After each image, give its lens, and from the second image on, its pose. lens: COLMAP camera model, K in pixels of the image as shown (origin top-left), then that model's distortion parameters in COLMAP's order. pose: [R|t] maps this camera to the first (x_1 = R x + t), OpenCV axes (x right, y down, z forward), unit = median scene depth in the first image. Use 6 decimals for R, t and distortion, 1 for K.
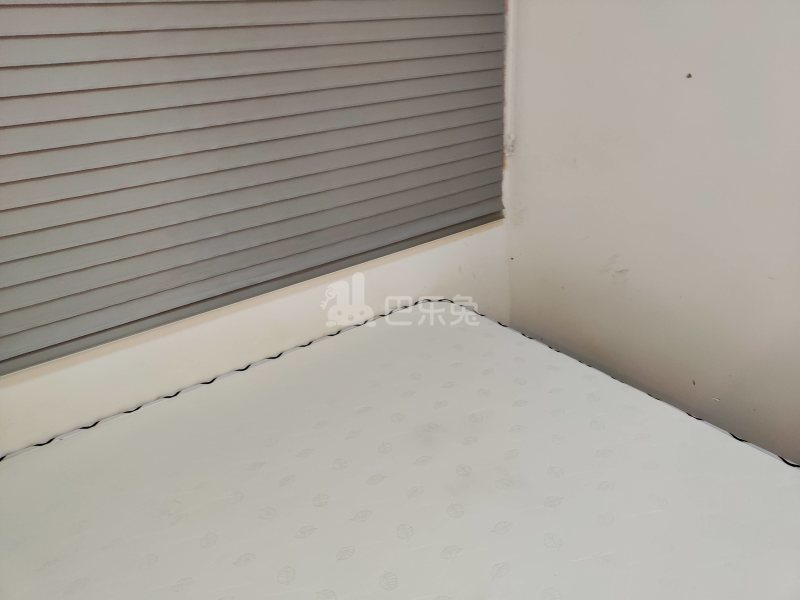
lens RADIAL K [[944.3, 0, 399.7], [0, 944.3, 299.5], [0, 0, 1]] dist [-0.006671, 0.000000]
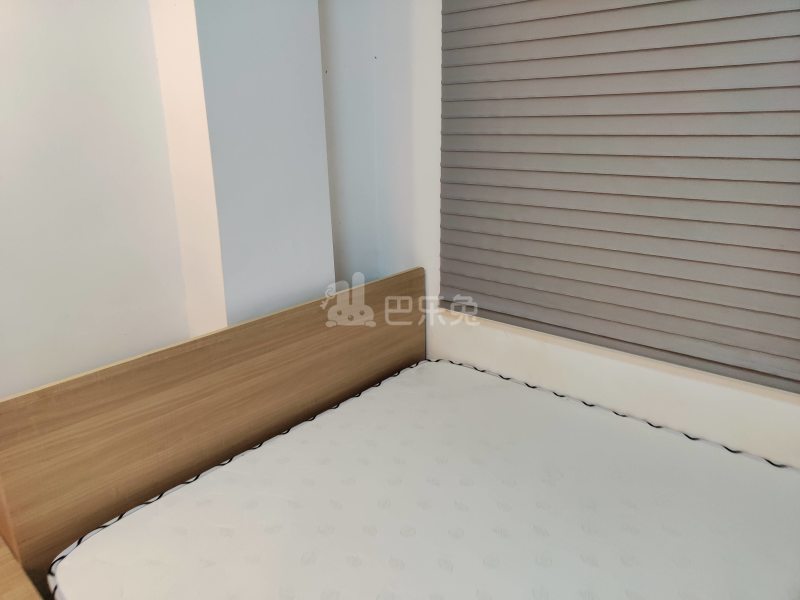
lens RADIAL K [[944.3, 0, 399.6], [0, 944.3, 299.9], [0, 0, 1]] dist [-0.006671, 0.000000]
pose [[-0.251681, 0.245233, -0.936225, 0.827781], [-0.219712, 0.927629, 0.302046, -0.301232], [0.942541, 0.281719, -0.179586, 0.903950]]
